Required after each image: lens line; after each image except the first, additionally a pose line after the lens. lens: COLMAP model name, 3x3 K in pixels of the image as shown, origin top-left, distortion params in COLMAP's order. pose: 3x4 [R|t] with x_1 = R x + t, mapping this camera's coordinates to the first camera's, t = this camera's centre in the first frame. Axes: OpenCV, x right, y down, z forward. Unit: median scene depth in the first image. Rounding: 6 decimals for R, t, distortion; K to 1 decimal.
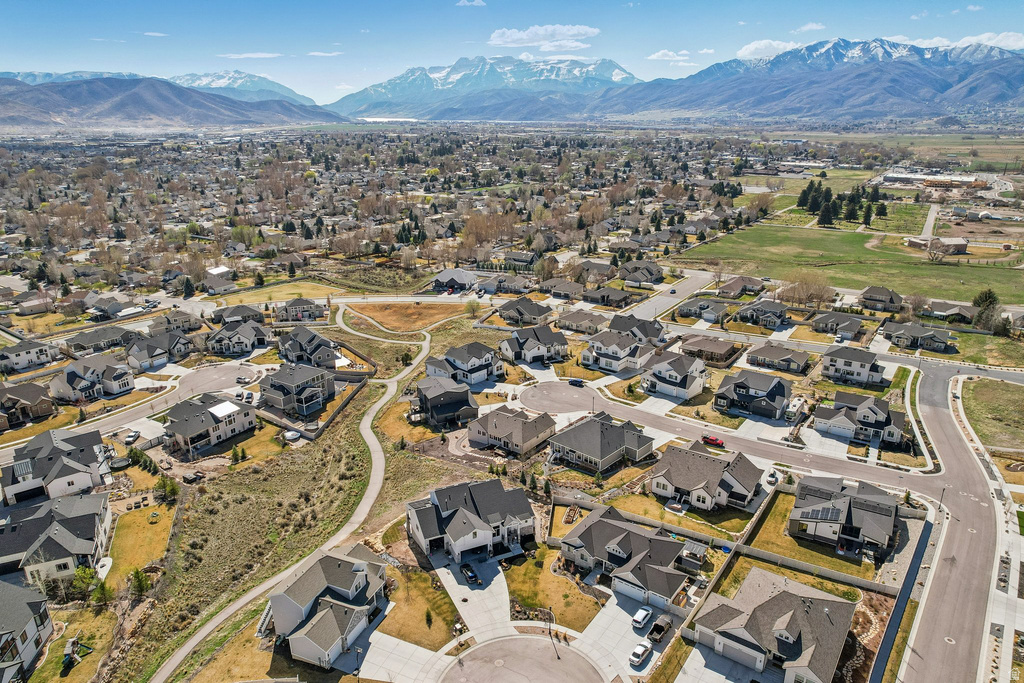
lens RADIAL K [[673.0, 0, 512.0], [0, 673.0, 341.5], [0, 0, 1]] dist [-0.083113, 0.080380]
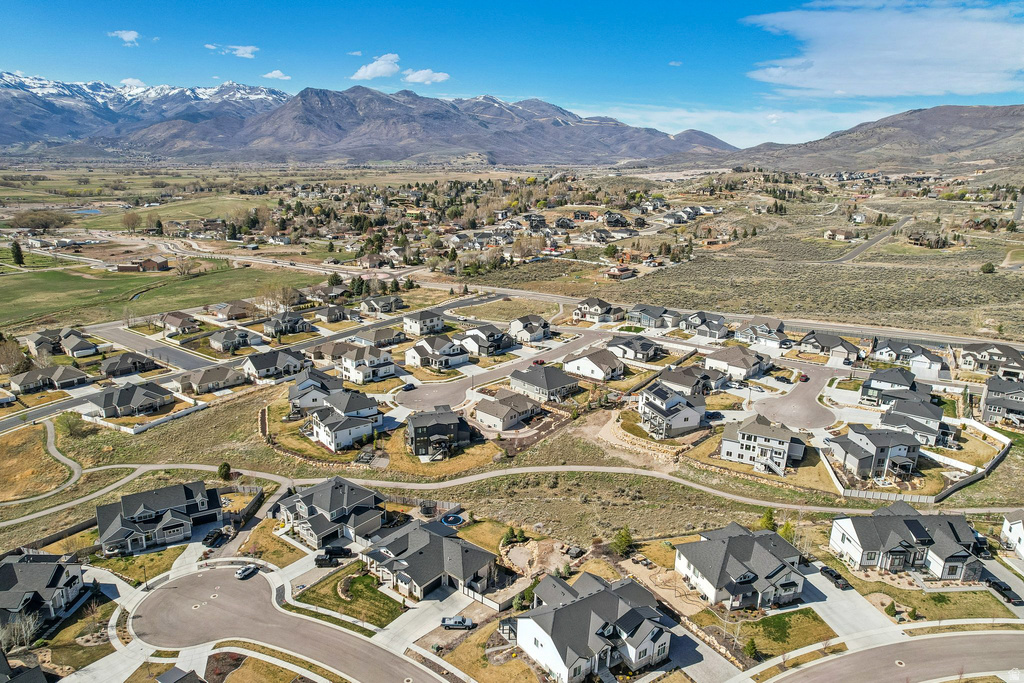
lens RADIAL K [[673.0, 0, 512.0], [0, 673.0, 341.5], [0, 0, 1]] dist [-0.083113, 0.080380]
pose [[0.094271, -0.261819, 0.960502, -0.893714], [0.305238, 0.925933, 0.222438, -0.195336], [-0.947599, 0.272212, 0.167205, 0.593713]]
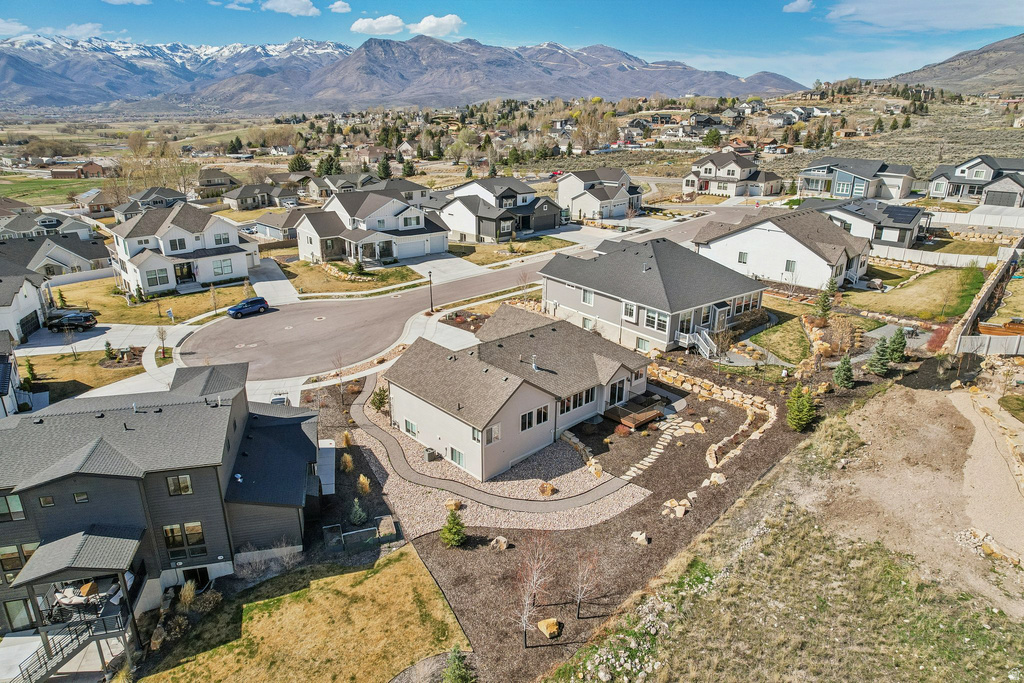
lens RADIAL K [[660.5, 0, 513.2], [0, 660.5, 334.0], [0, 0, 1]] dist [-0.080650, 0.077548]
pose [[0.184562, -0.319777, 0.929344, -0.219124], [0.323605, 0.912633, 0.249761, 0.028324], [-0.928018, 0.254644, 0.271919, 0.717716]]
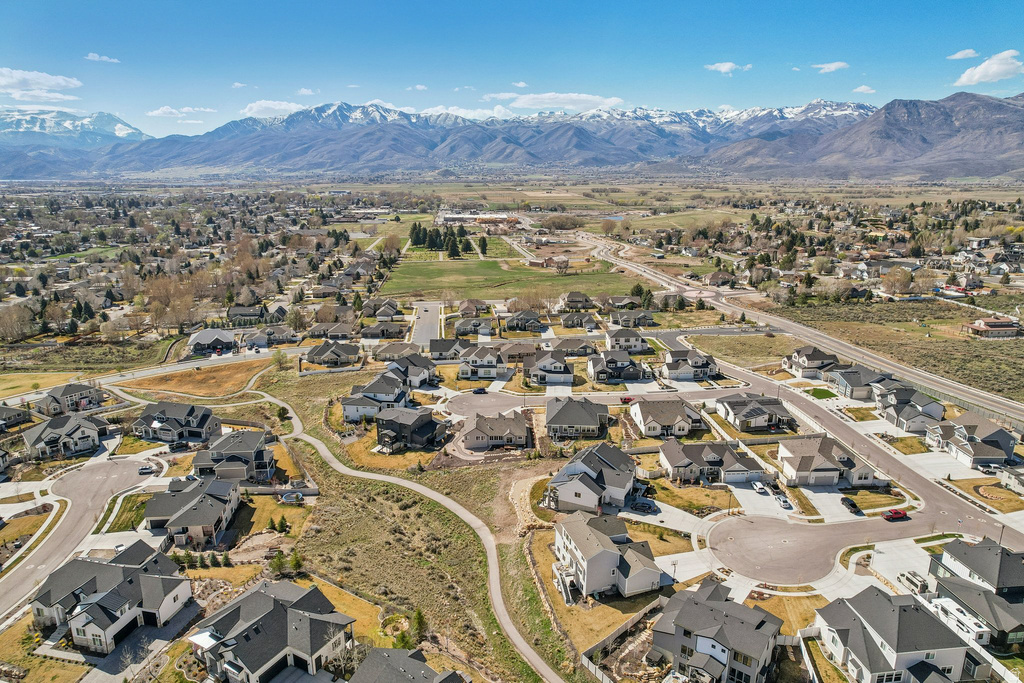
lens RADIAL K [[660.5, 0, 513.2], [0, 660.5, 334.0], [0, 0, 1]] dist [-0.080650, 0.077548]
pose [[0.784567, -0.150287, 0.601556, -0.495328], [0.199827, 0.979703, -0.015861, -0.004835], [-0.586962, 0.132652, 0.798674, 0.047891]]
